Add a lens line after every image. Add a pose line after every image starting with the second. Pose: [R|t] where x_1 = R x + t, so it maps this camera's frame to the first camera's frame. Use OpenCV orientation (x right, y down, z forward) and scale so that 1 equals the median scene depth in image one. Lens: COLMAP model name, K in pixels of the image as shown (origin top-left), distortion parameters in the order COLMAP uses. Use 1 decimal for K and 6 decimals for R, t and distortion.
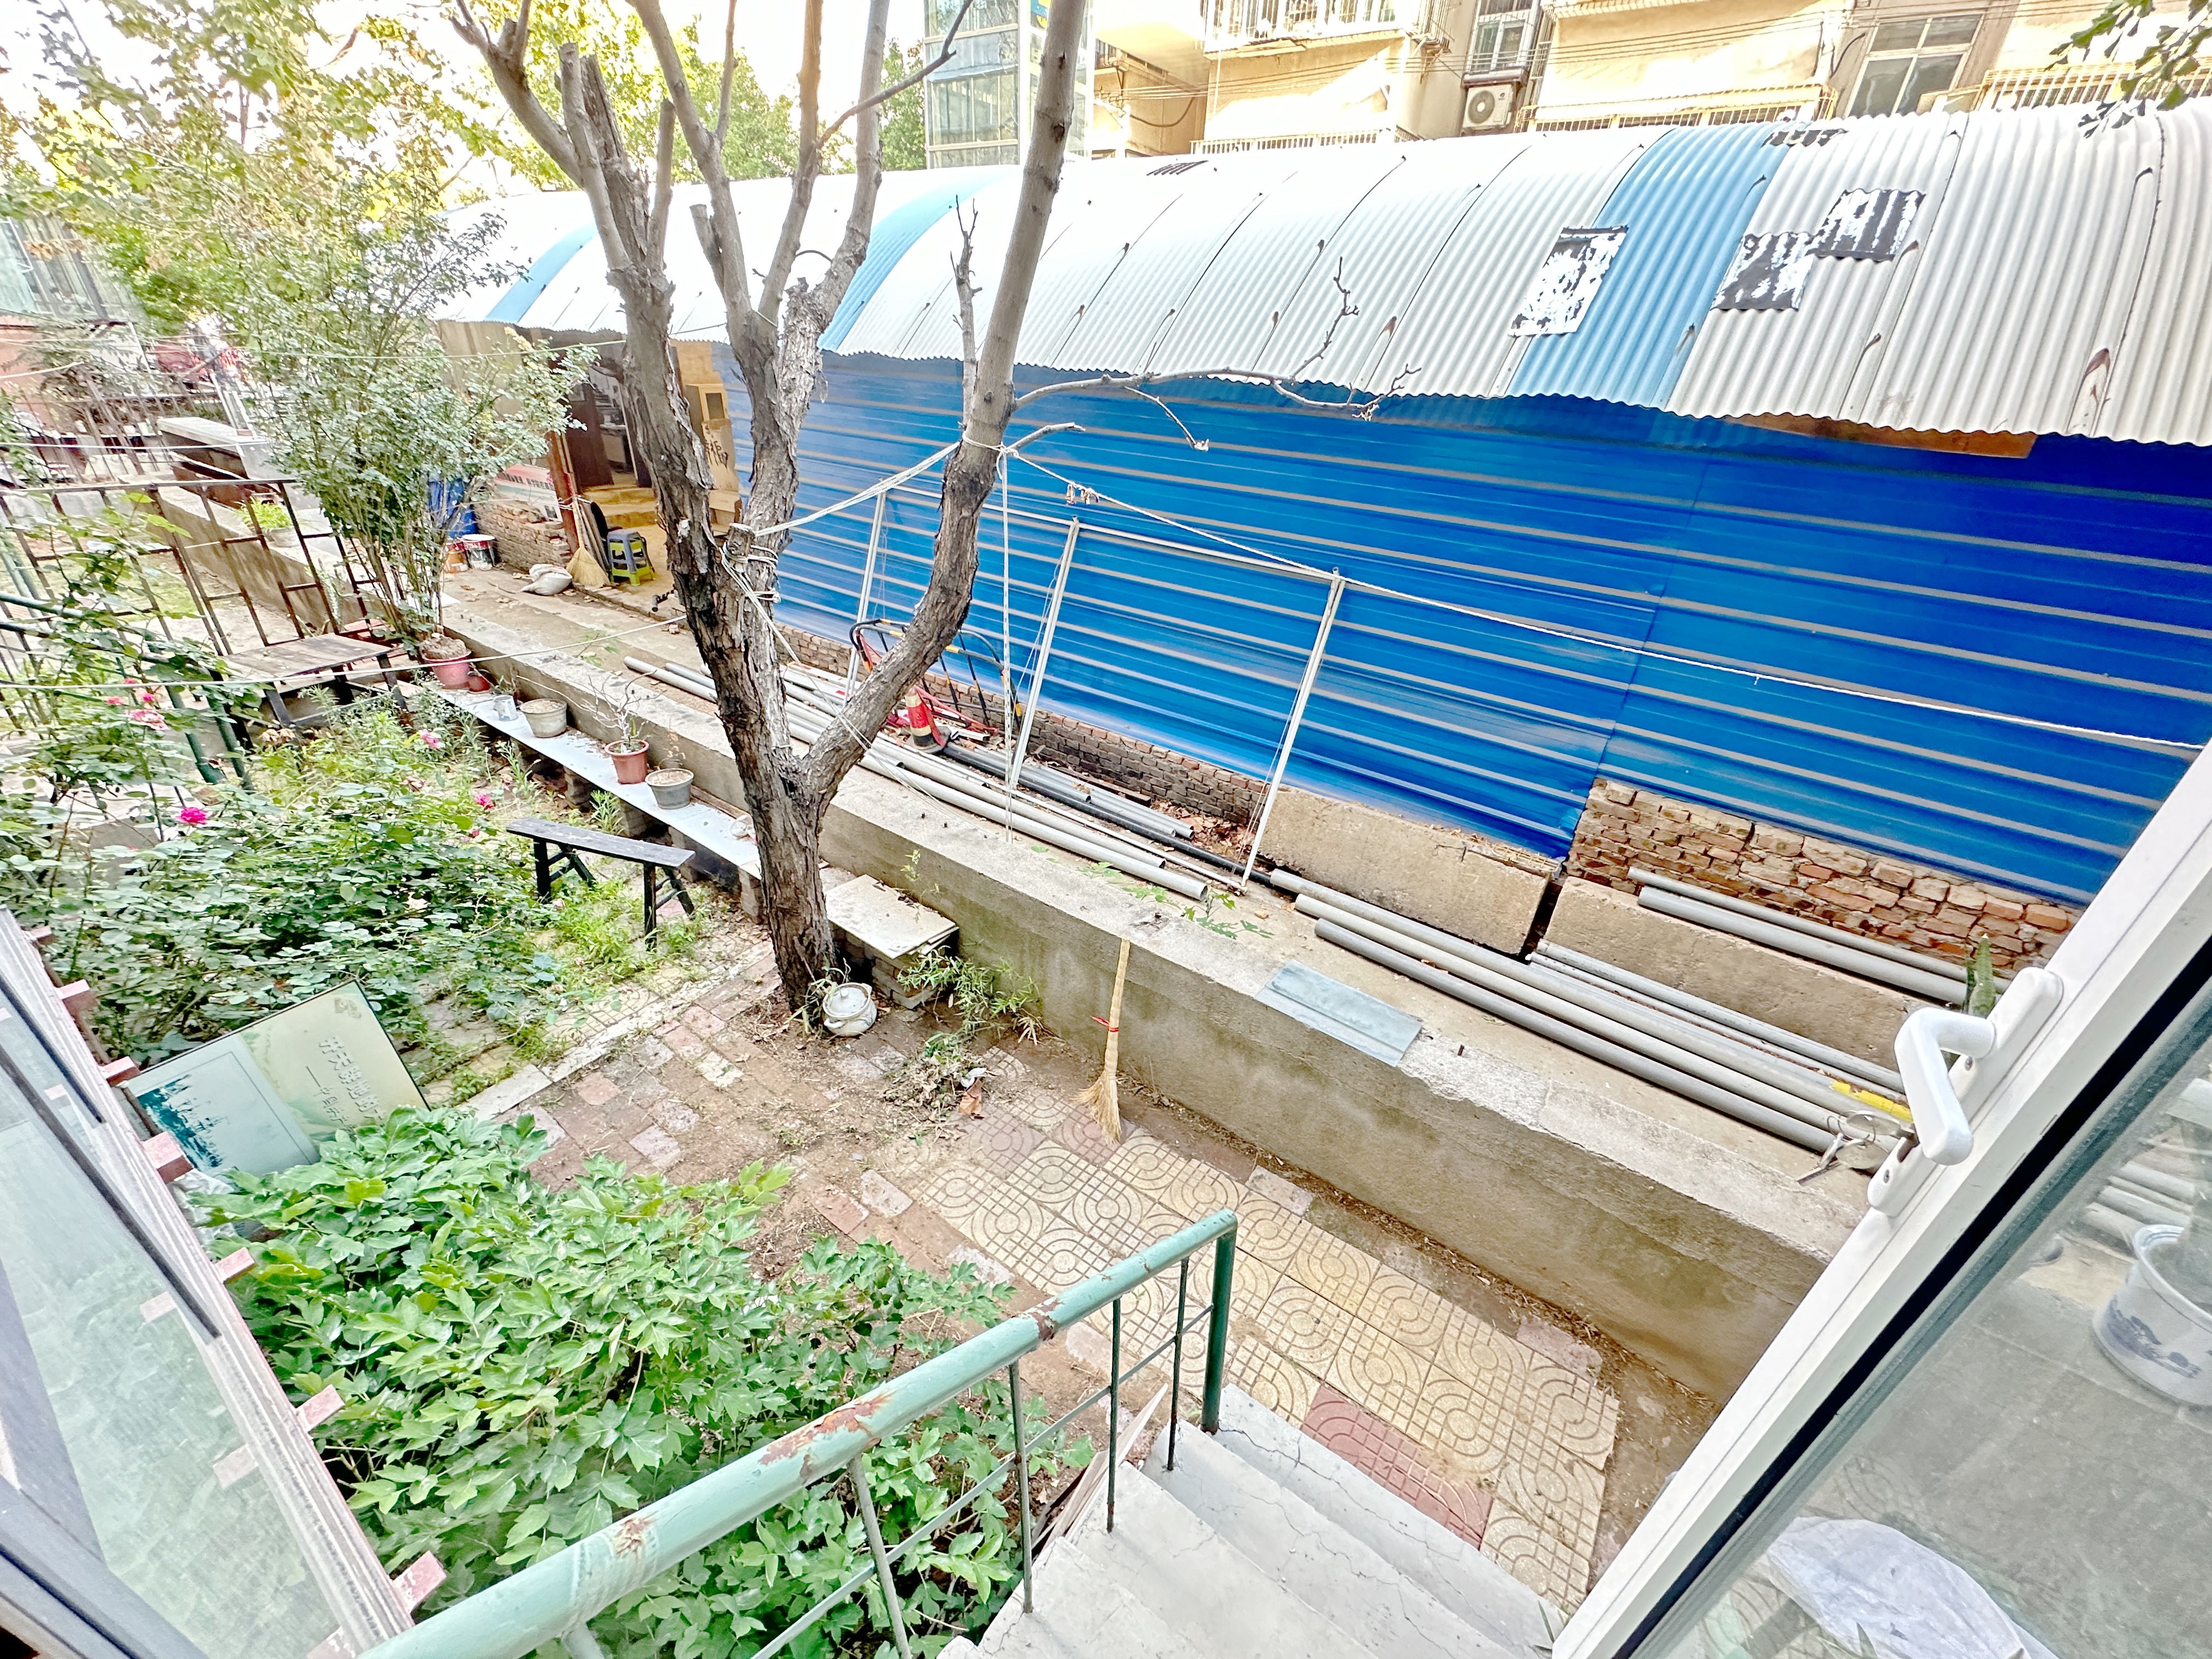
lens RADIAL K [[877.0, 0, 1114.5], [0, 877.0, 829.3], [0, 0, 1]] dist [0.000331, 0.000274]
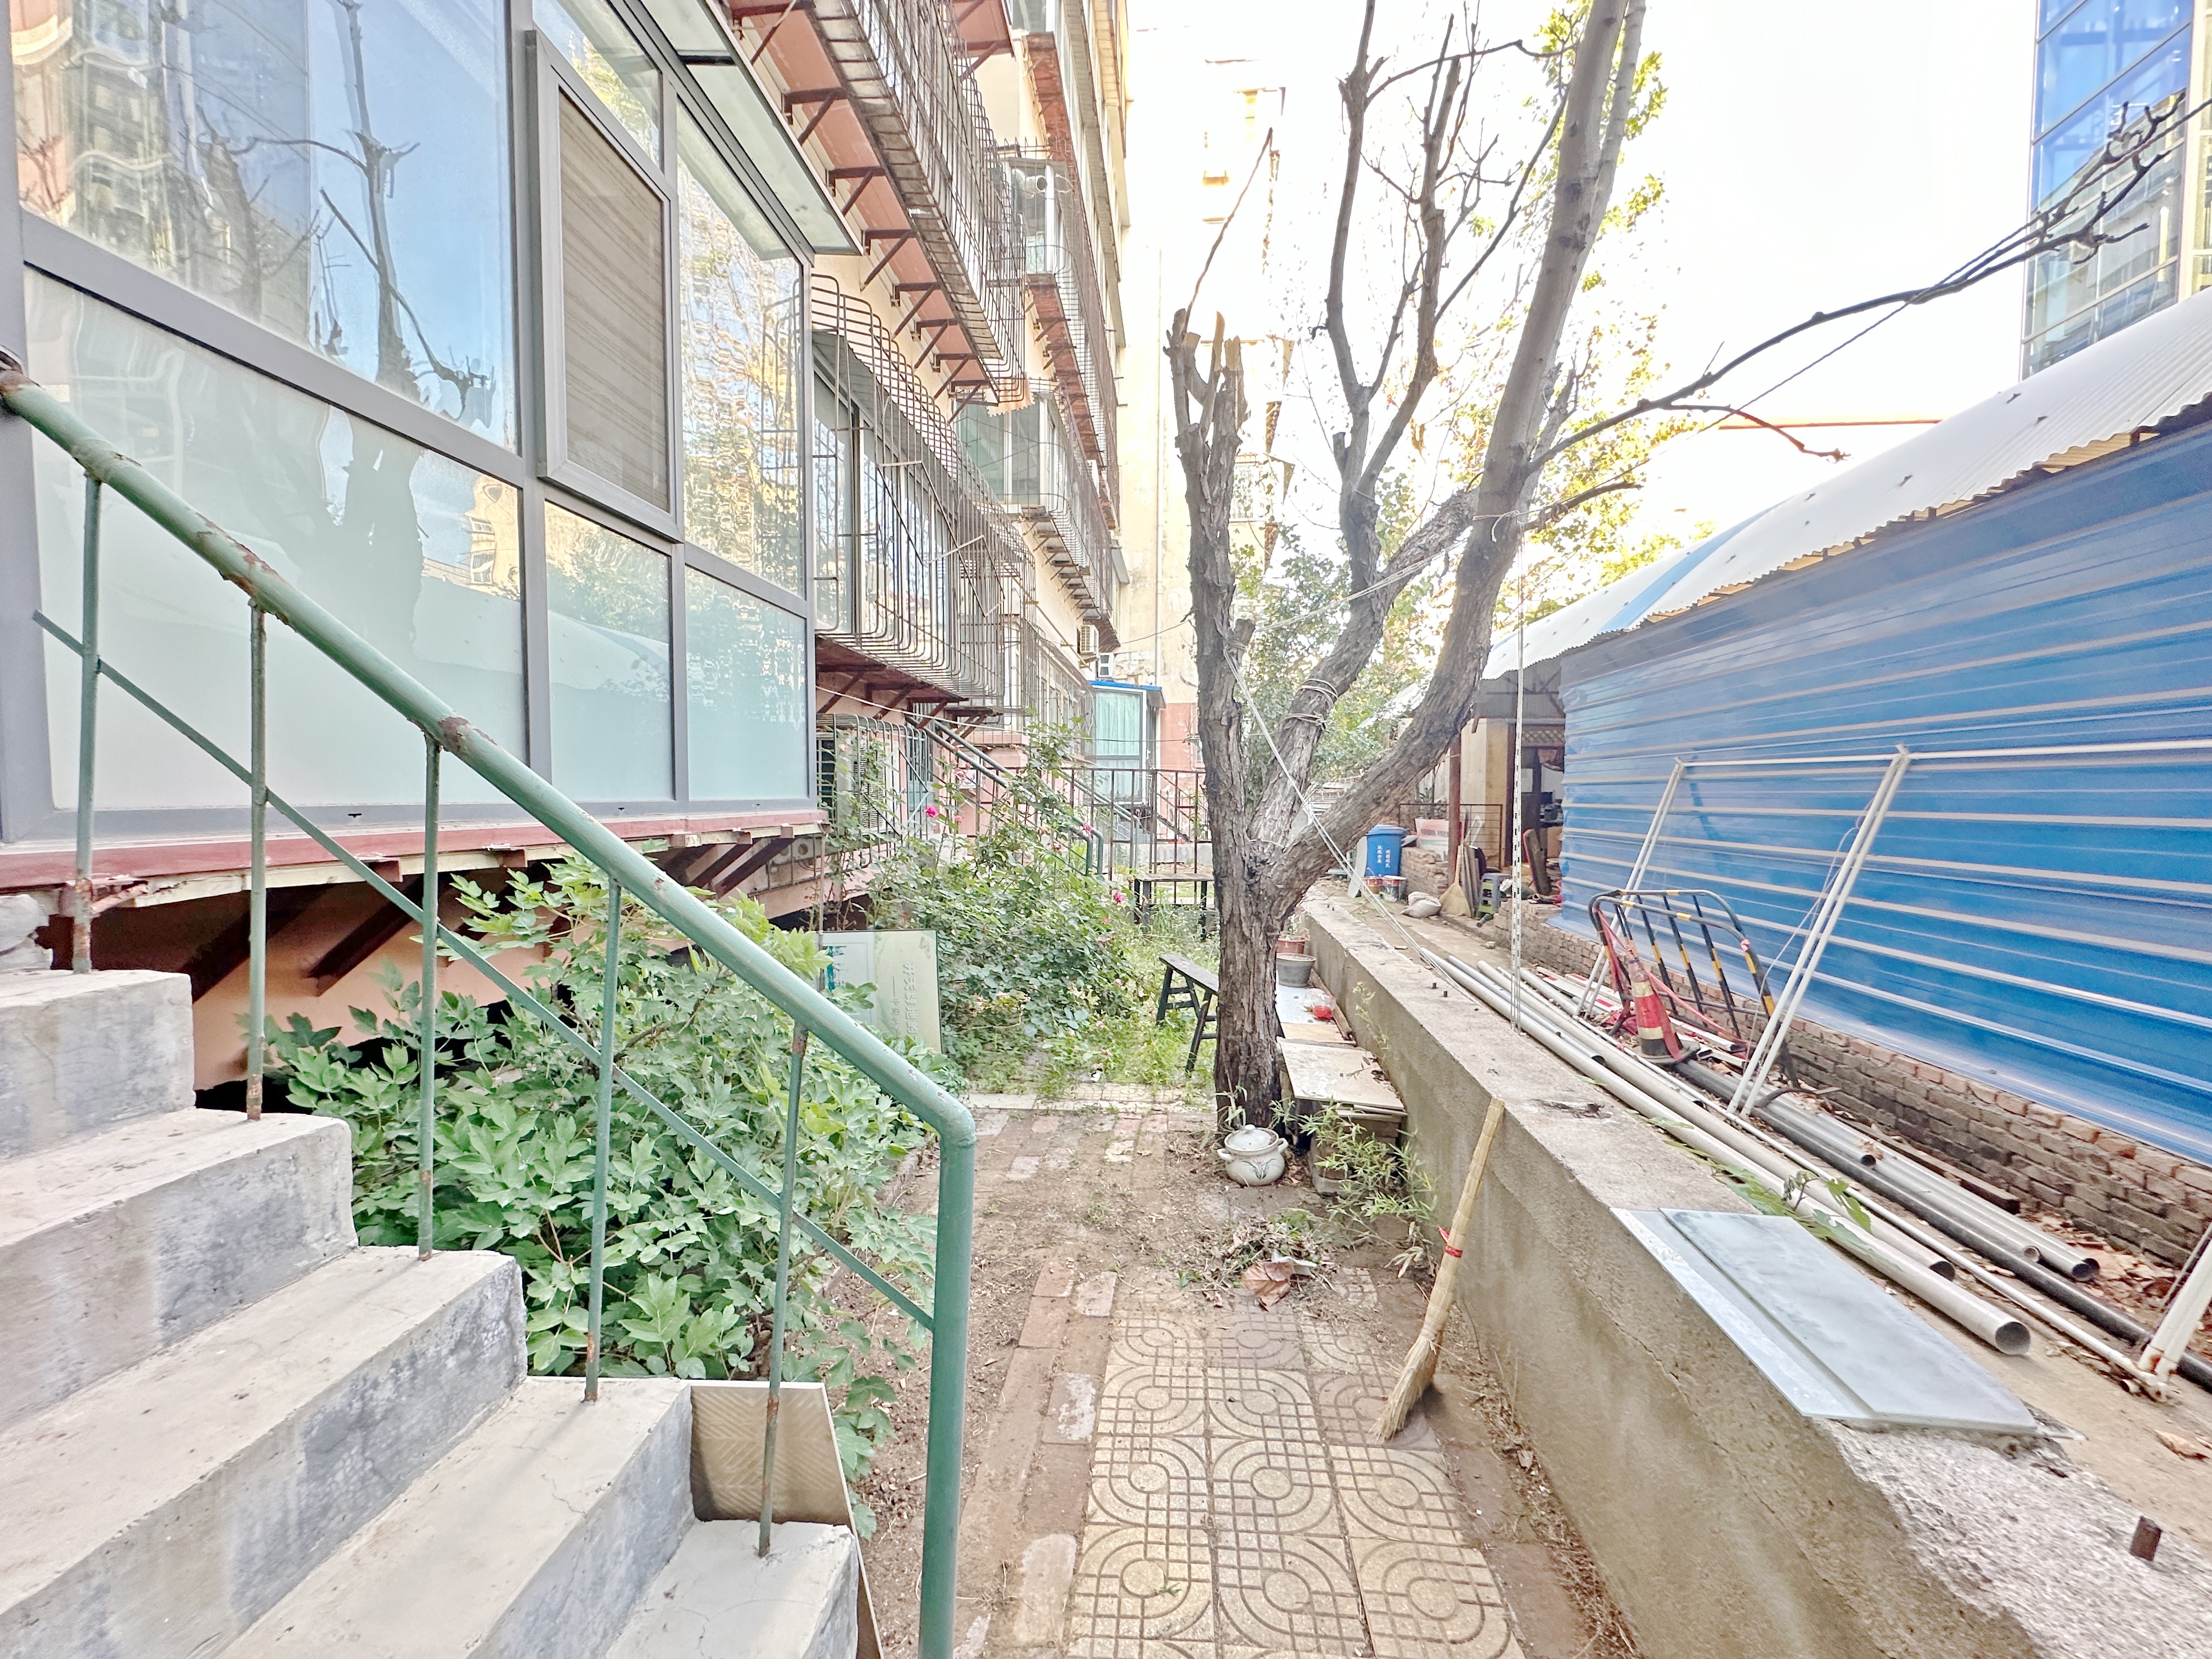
lens RADIAL K [[877.0, 0, 1114.5], [0, 877.0, 829.3], [0, 0, 1]] dist [0.000331, 0.000274]
pose [[0.503243, -0.016171, -0.863993, 0.228942], [-0.401345, 0.881075, -0.250259, 0.120637], [0.765290, 0.472700, 0.436905, 0.233984]]
